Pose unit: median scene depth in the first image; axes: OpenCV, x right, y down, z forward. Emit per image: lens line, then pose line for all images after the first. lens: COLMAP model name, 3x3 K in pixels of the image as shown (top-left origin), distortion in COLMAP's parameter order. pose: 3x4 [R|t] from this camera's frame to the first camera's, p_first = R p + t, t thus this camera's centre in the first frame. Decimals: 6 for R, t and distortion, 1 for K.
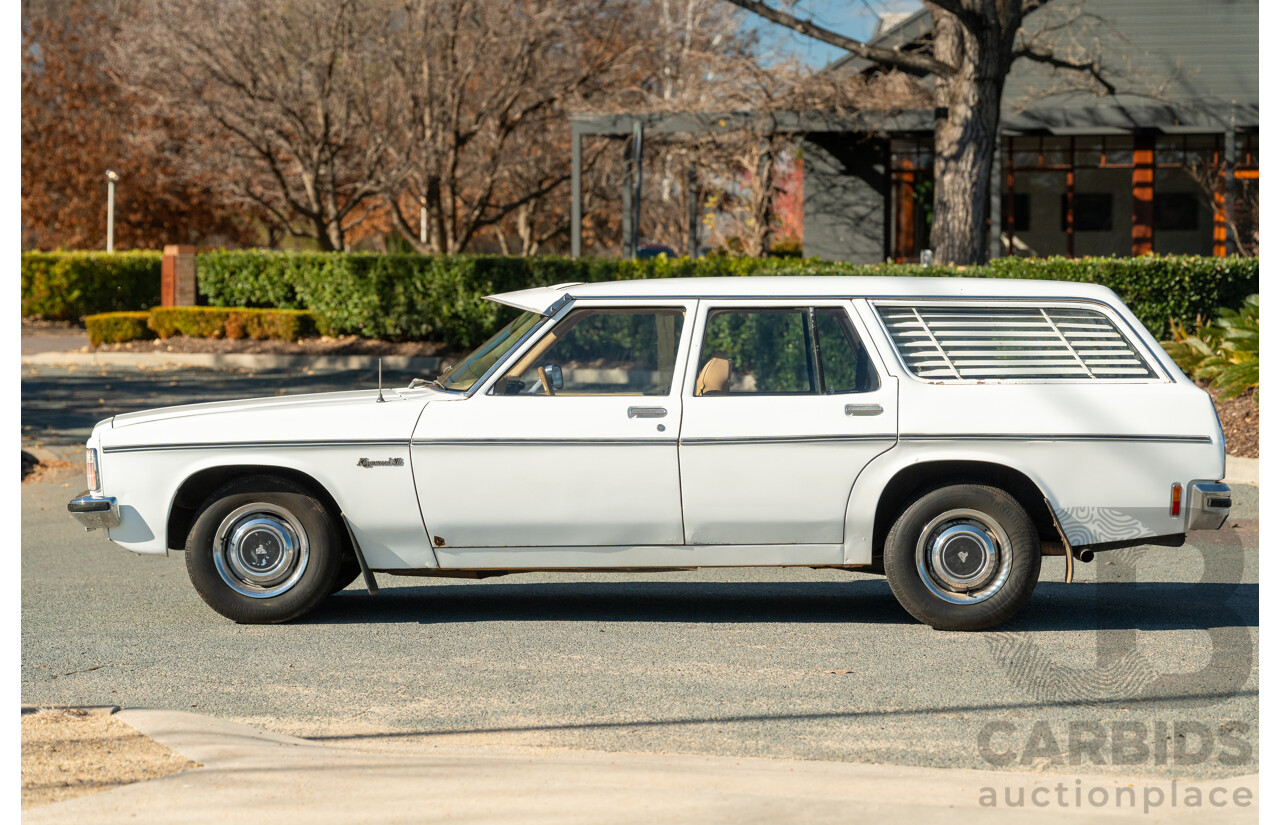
lens RADIAL K [[5492.3, 0, 633.0], [0, 5492.3, 410.5], [0, 0, 1]] dist [0.399221, 14.015305]
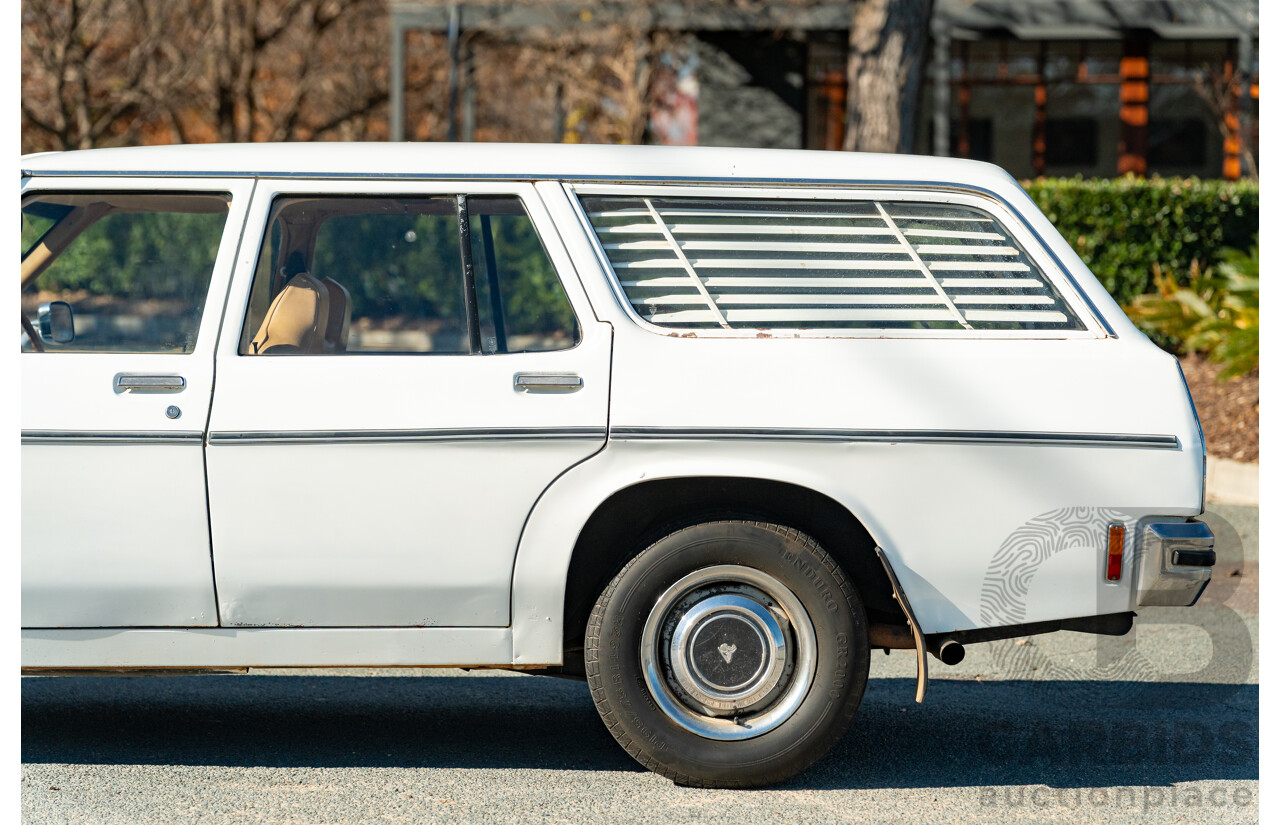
lens RADIAL K [[6062.5, 0, 640.0], [0, 6062.5, 412.5], [0, 0, 1]] dist [0.214745, 14.750974]
pose [[0.999933, 0.009177, 0.007081, 0.043413], [-0.009198, 0.999953, 0.002994, 0.000891], [-0.007053, -0.003059, 0.999970, 0.368556]]
